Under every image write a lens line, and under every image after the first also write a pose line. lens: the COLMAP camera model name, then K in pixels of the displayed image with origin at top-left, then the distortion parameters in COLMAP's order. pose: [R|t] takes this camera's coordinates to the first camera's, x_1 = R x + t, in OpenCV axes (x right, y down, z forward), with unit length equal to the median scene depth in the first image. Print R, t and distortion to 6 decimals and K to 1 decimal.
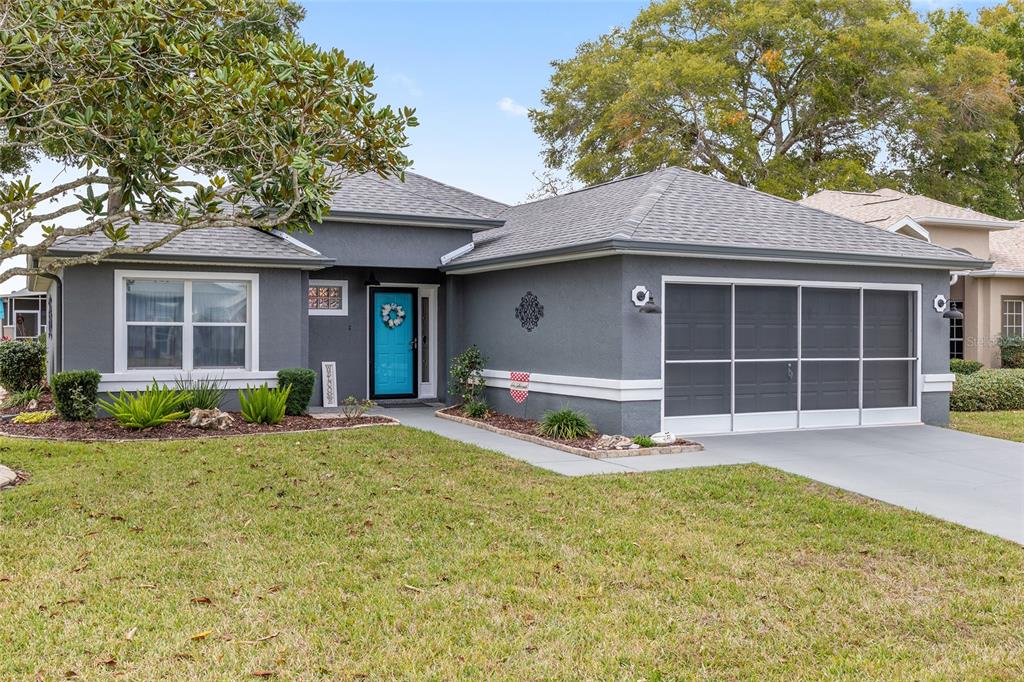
lens RADIAL K [[970.0, 0, 513.4], [0, 970.0, 341.7], [0, 0, 1]] dist [0.001455, 0.000000]
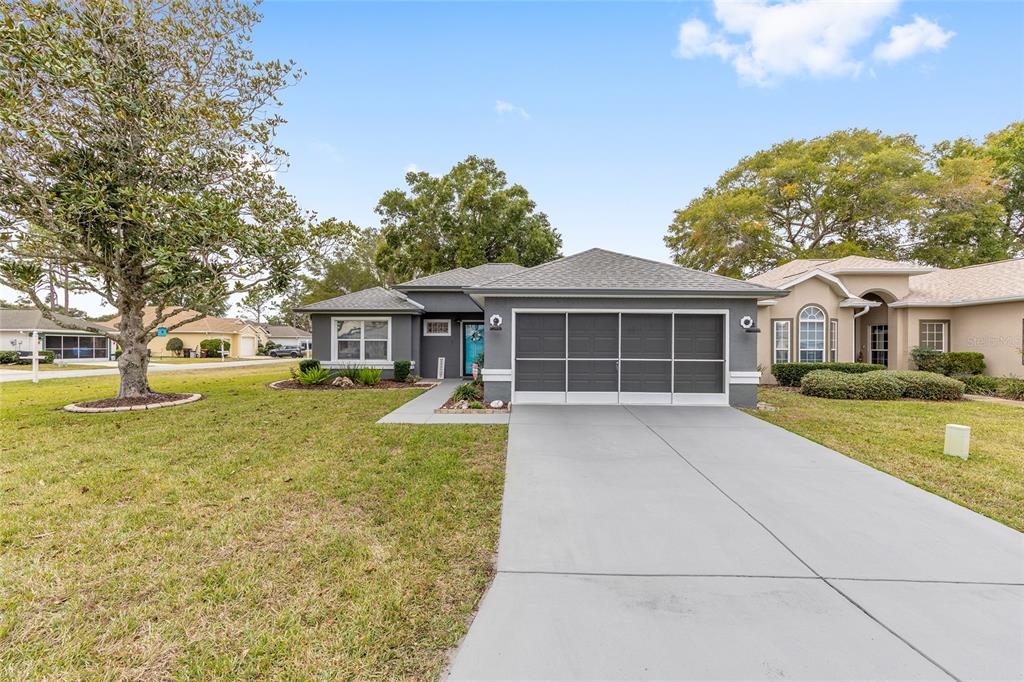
lens RADIAL K [[411.6, 0, 512.6], [0, 411.6, 348.0], [0, 0, 1]] dist [-0.002951, 0.002236]
pose [[0.888395, 0.003082, -0.459070, 0.415869], [-0.006870, 0.999955, -0.006581, 0.004871], [0.459029, 0.009000, 0.888376, 0.304994]]
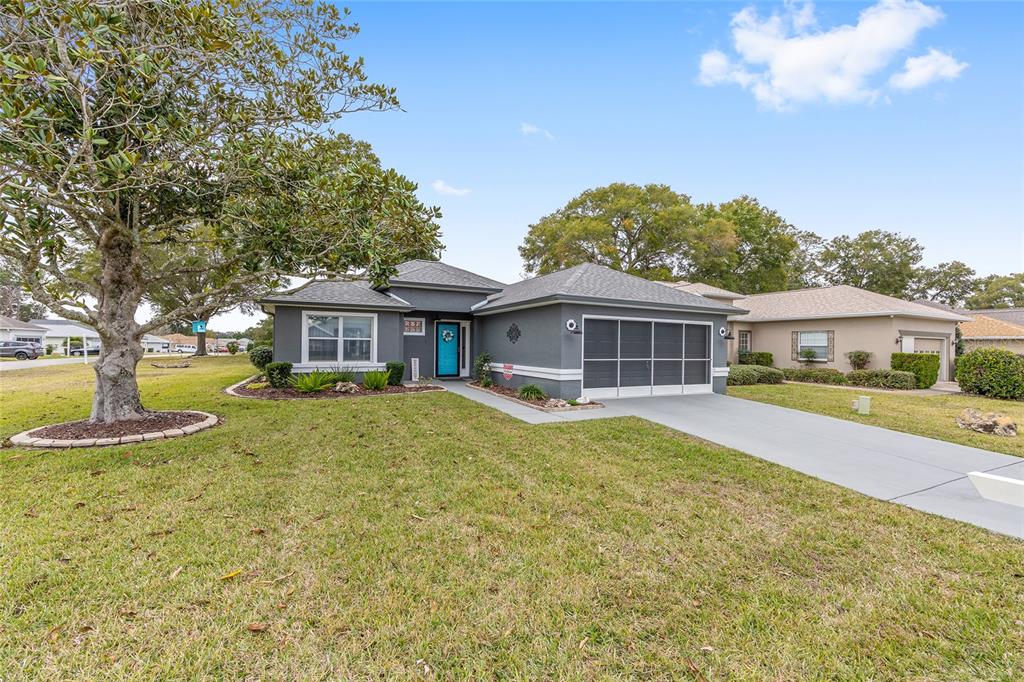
lens RADIAL K [[411.6, 0, 510.2], [0, 411.6, 349.1], [0, 0, 1]] dist [-0.002951, 0.002236]
pose [[0.999945, 0.008898, -0.005581, 0.014323], [-0.008917, 0.999954, -0.003398, 0.003057], [0.005550, 0.003448, 0.999979, 0.164973]]
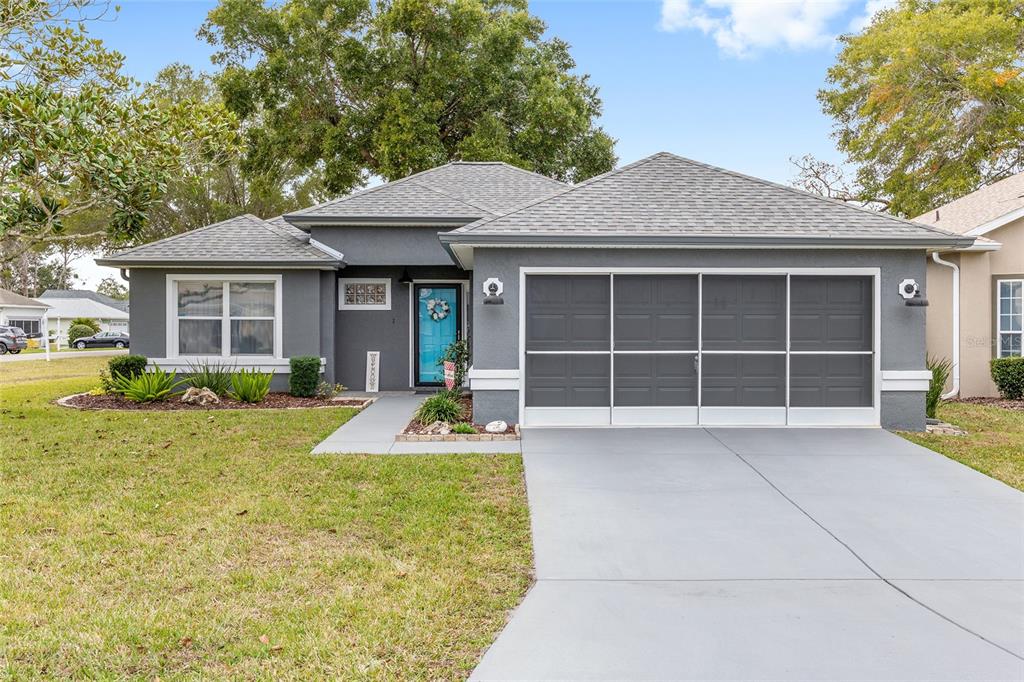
lens RADIAL K [[970.0, 0, 521.5], [0, 970.0, 336.2], [0, 0, 1]] dist [0.001455, 0.000000]
pose [[0.905161, 0.002234, -0.425063, 0.500158], [-0.002377, 0.999997, 0.000192, 0.003173], [0.425062, 0.000836, 0.905164, 0.071460]]
